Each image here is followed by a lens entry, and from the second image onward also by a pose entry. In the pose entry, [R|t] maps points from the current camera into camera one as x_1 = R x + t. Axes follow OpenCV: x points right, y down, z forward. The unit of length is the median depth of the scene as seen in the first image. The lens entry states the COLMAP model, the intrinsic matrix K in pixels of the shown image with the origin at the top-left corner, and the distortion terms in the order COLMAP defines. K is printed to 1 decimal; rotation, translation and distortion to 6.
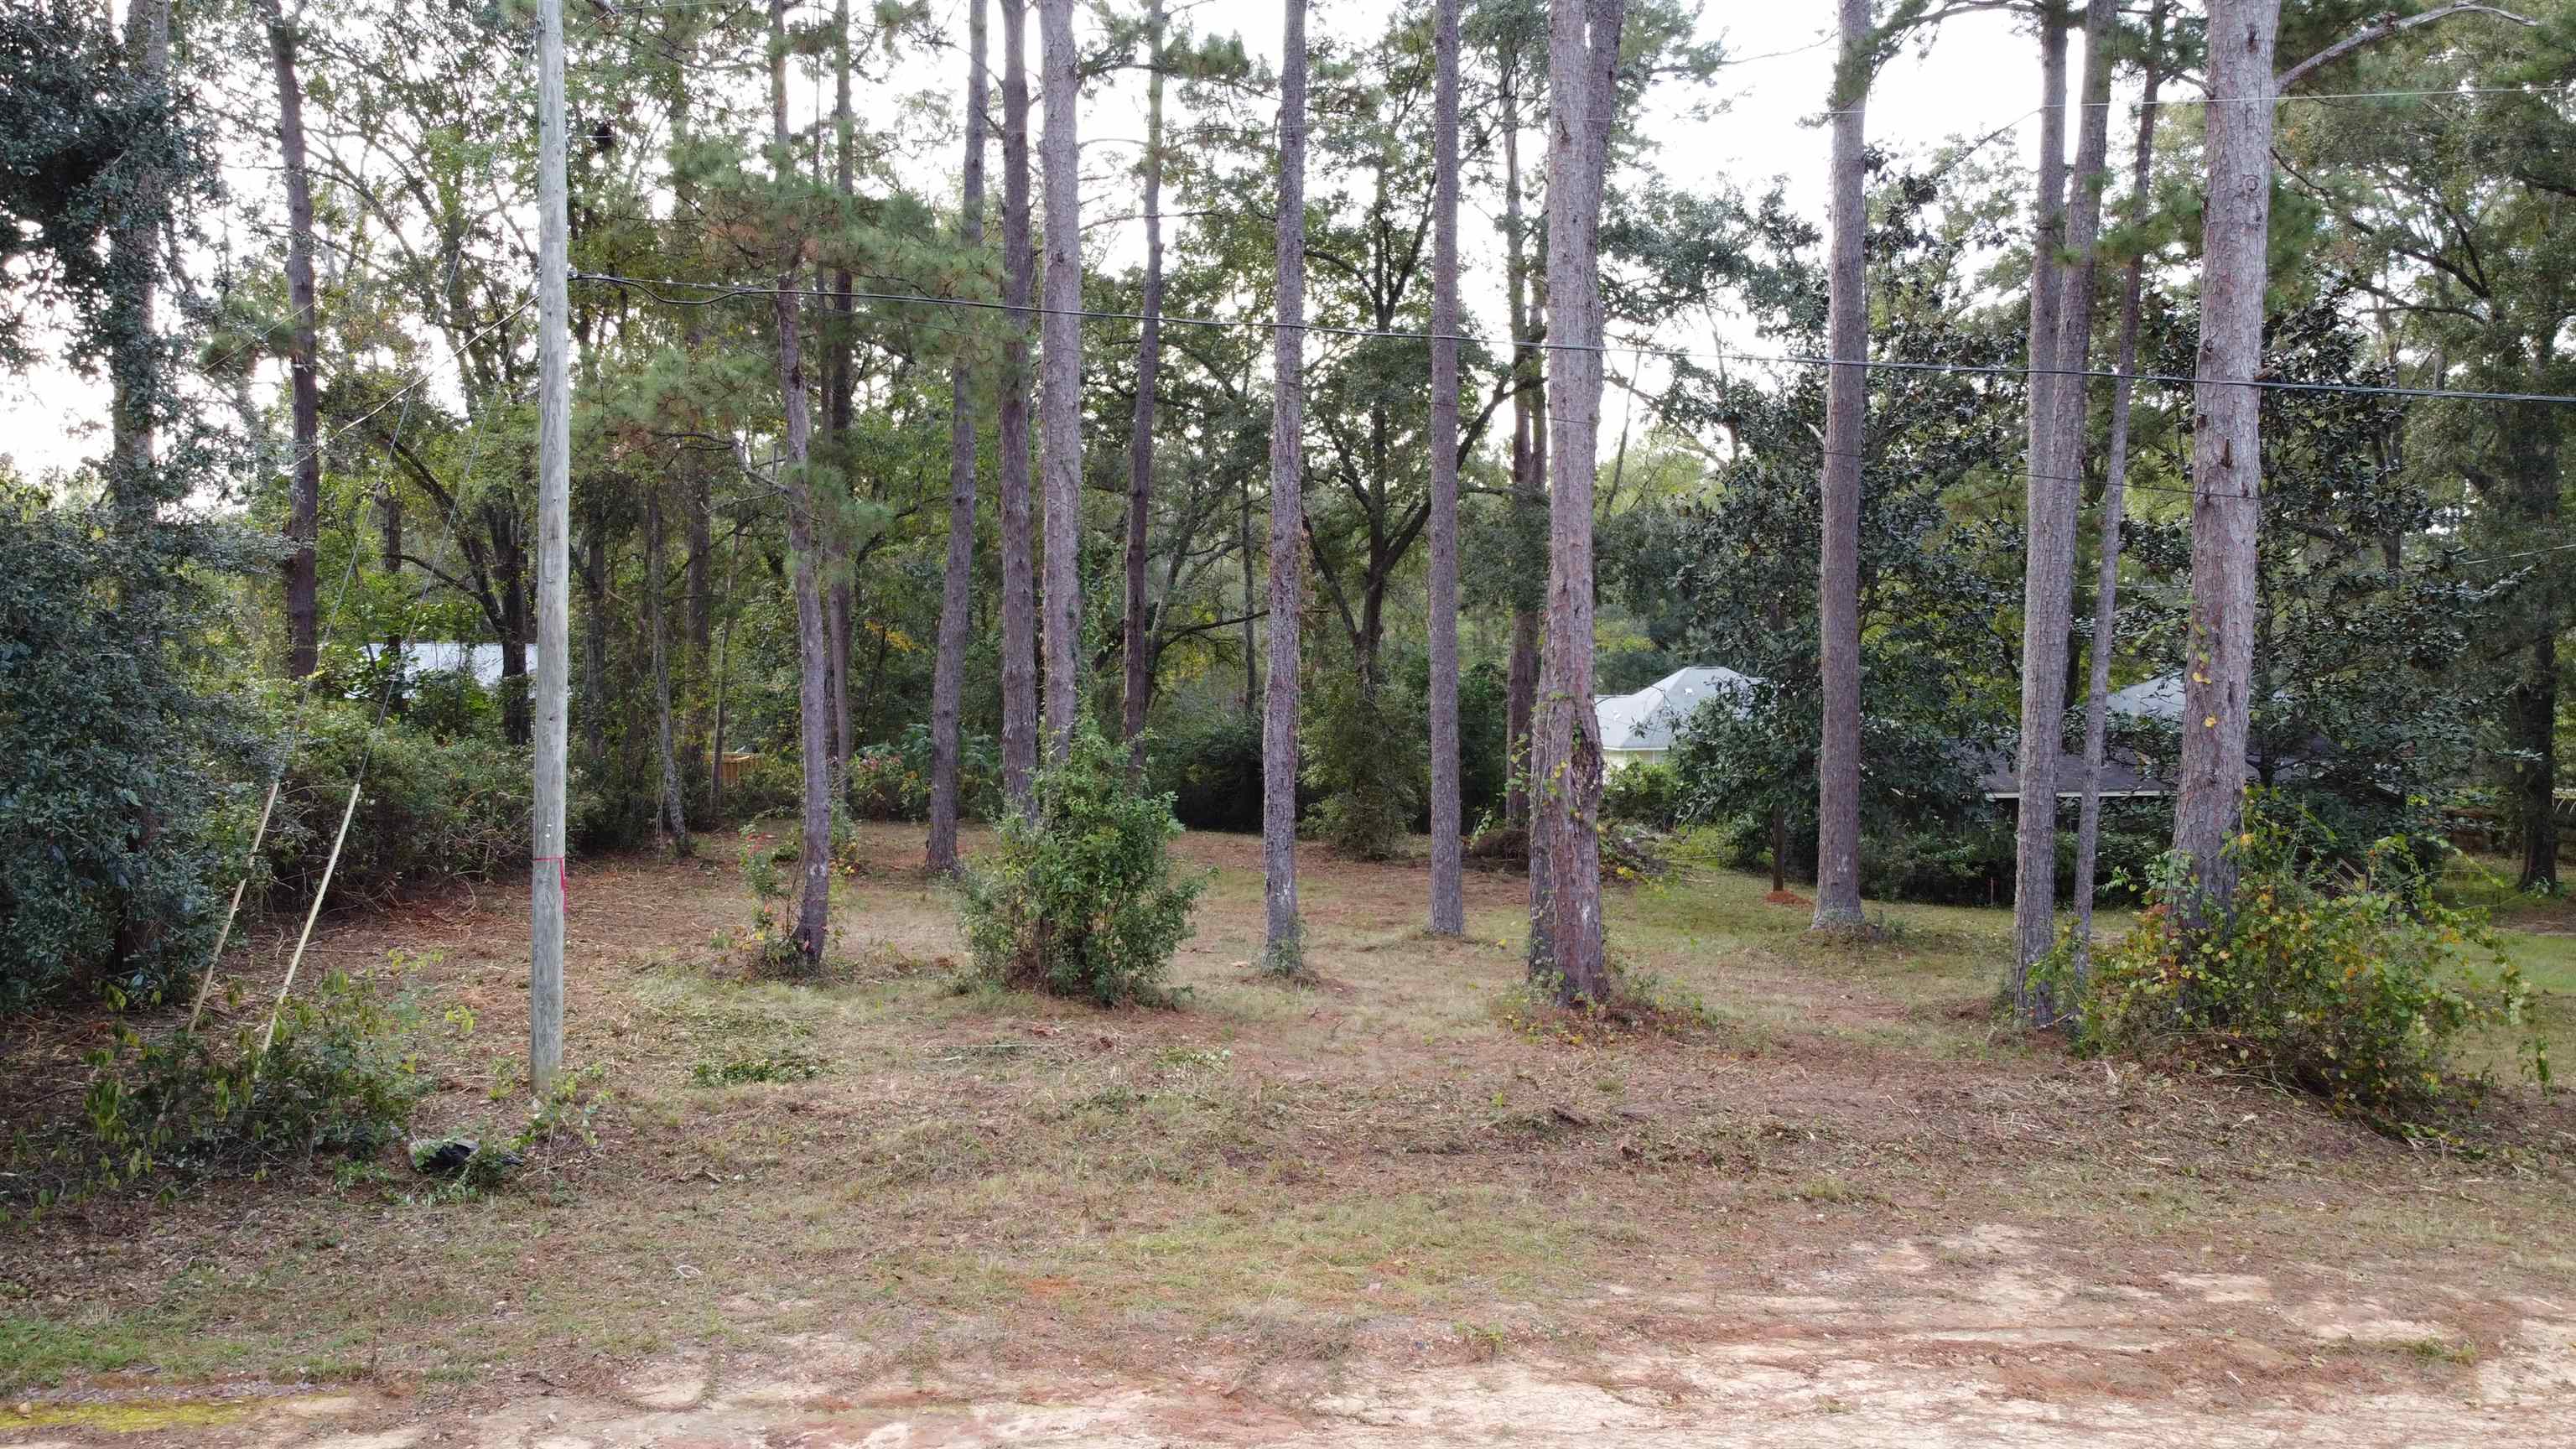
lens RADIAL K [[1960.6, 0, 1288.0], [0, 1960.6, 724.5], [0, 0, 1]] dist [-0.005078, -0.001783]
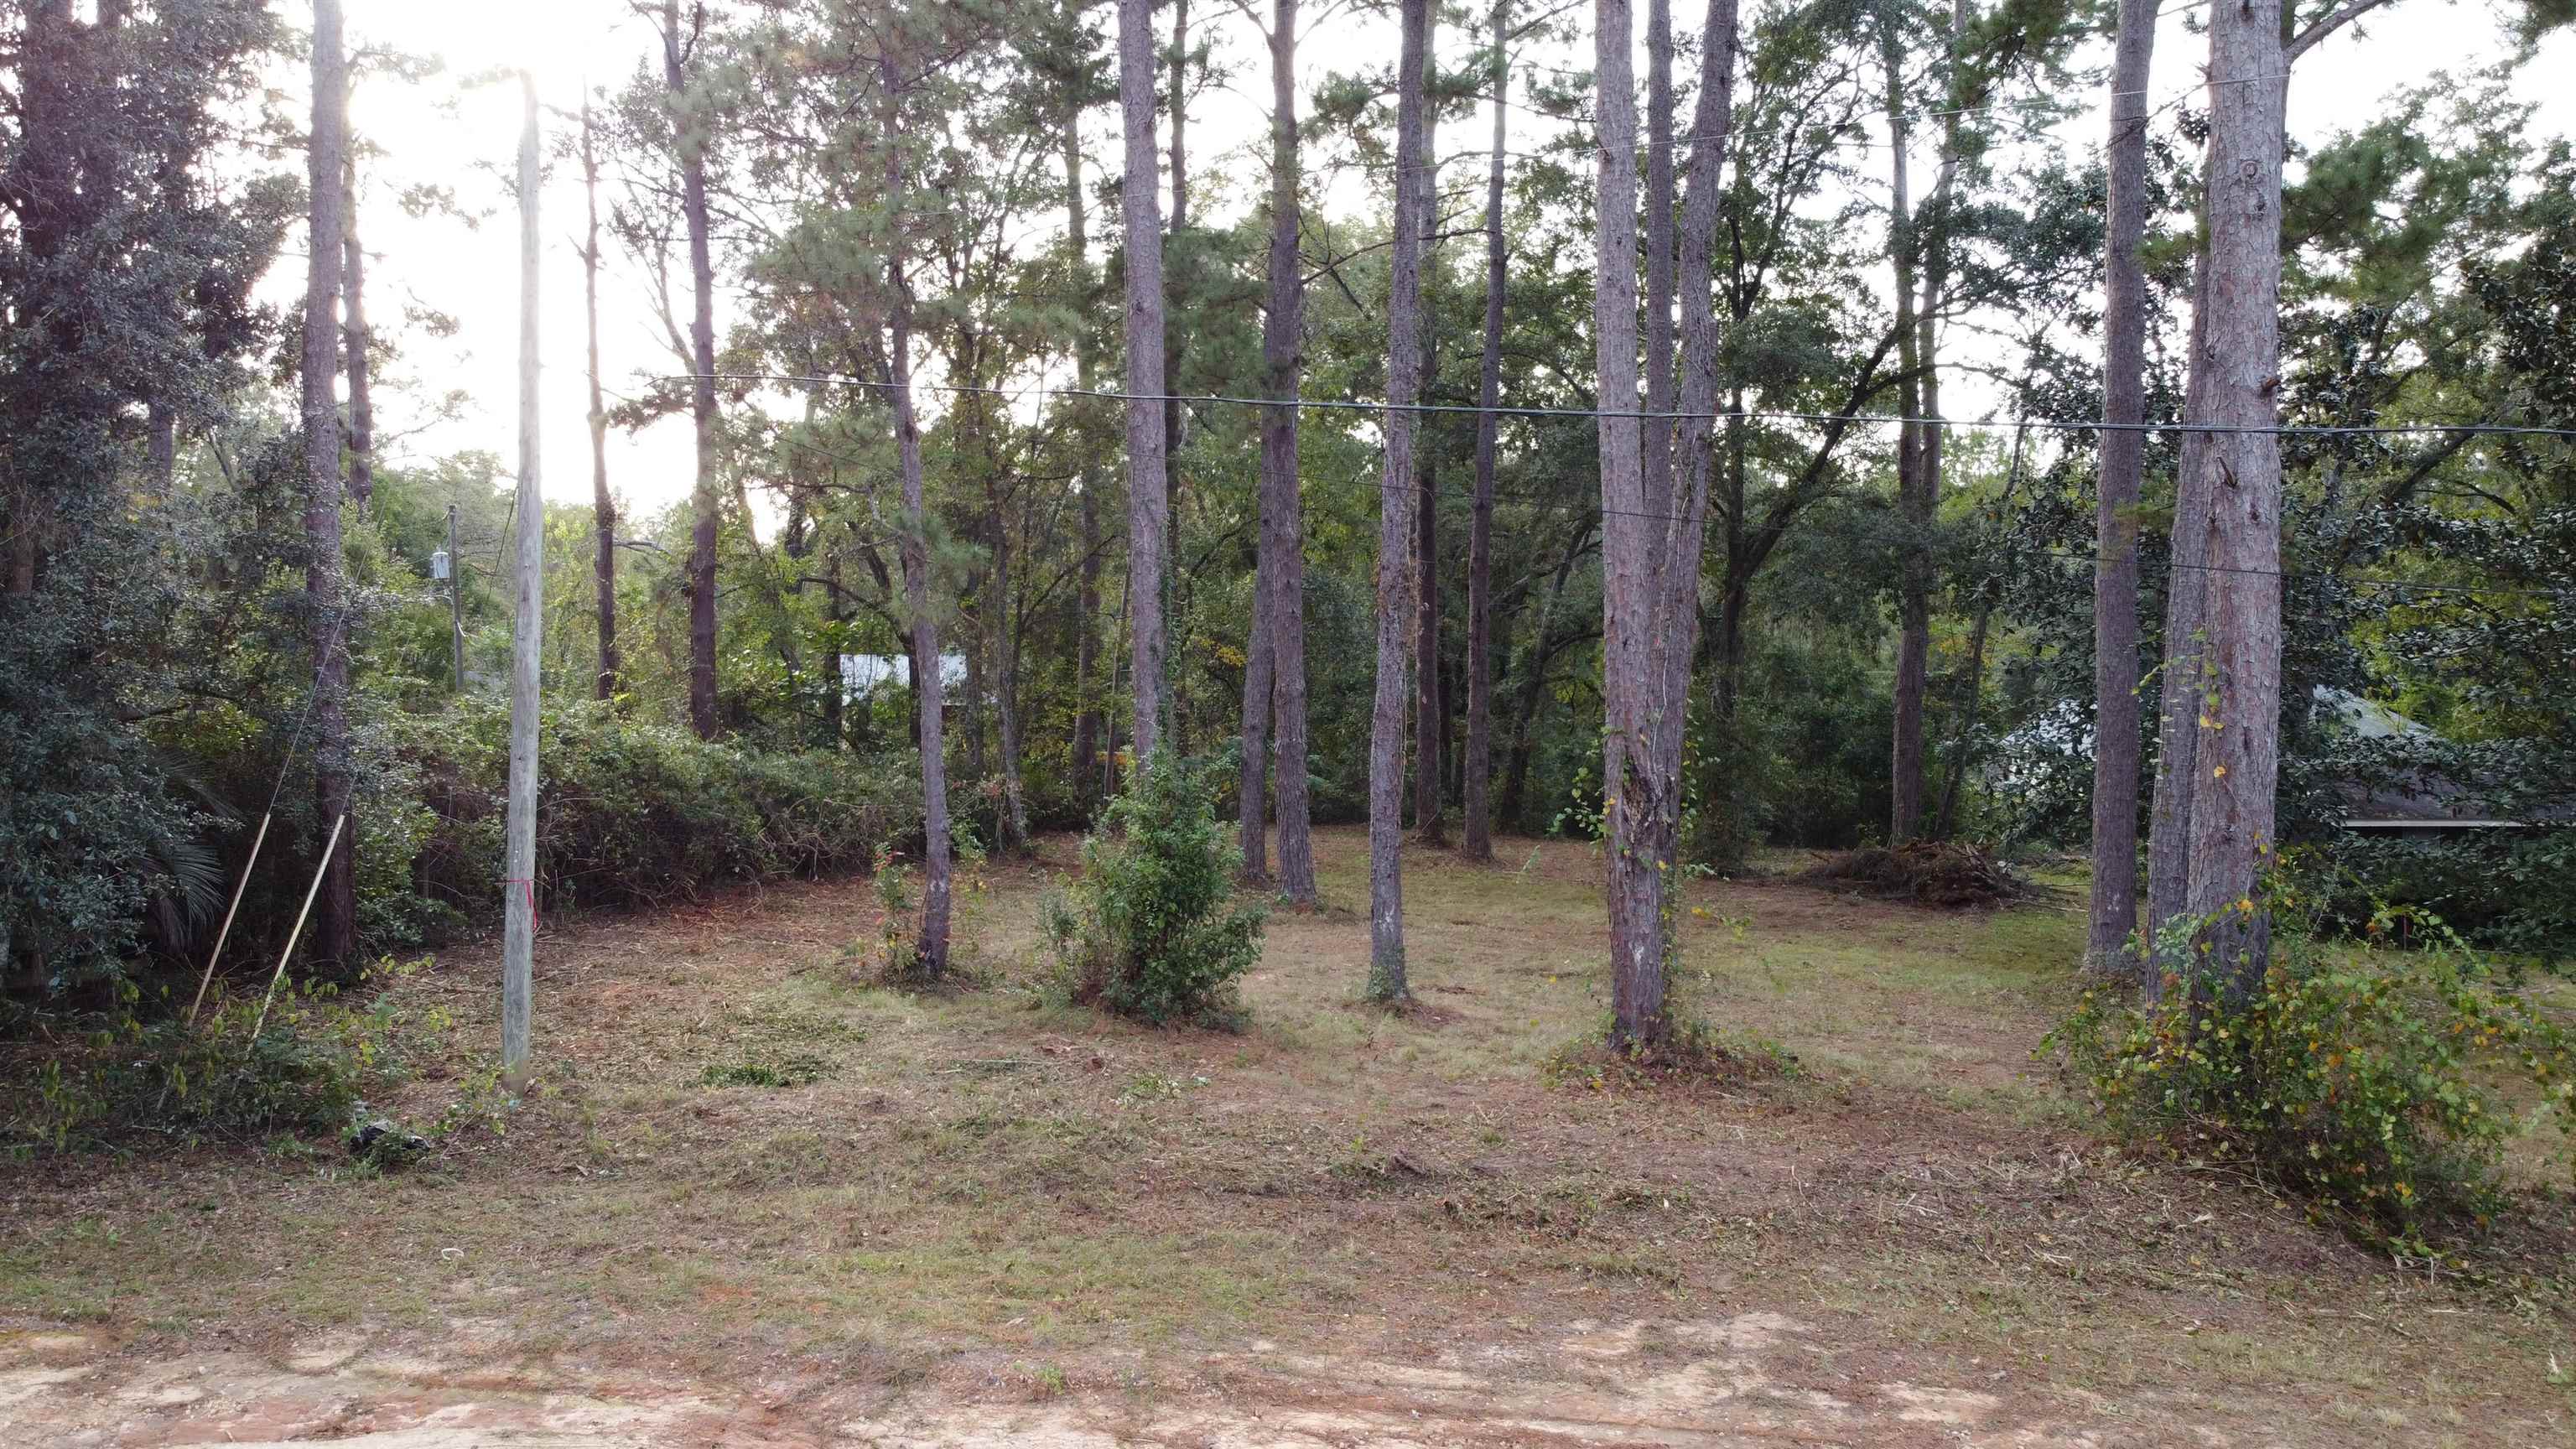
lens RADIAL K [[1960.6, 0, 1288.0], [0, 1960.6, 724.5], [0, 0, 1]] dist [-0.005078, -0.001783]
pose [[0.960780, 0.005174, -0.277264, 0.343974], [-0.004746, 0.999986, 0.002215, -0.025395], [0.277272, -0.000812, 0.960791, 0.025309]]
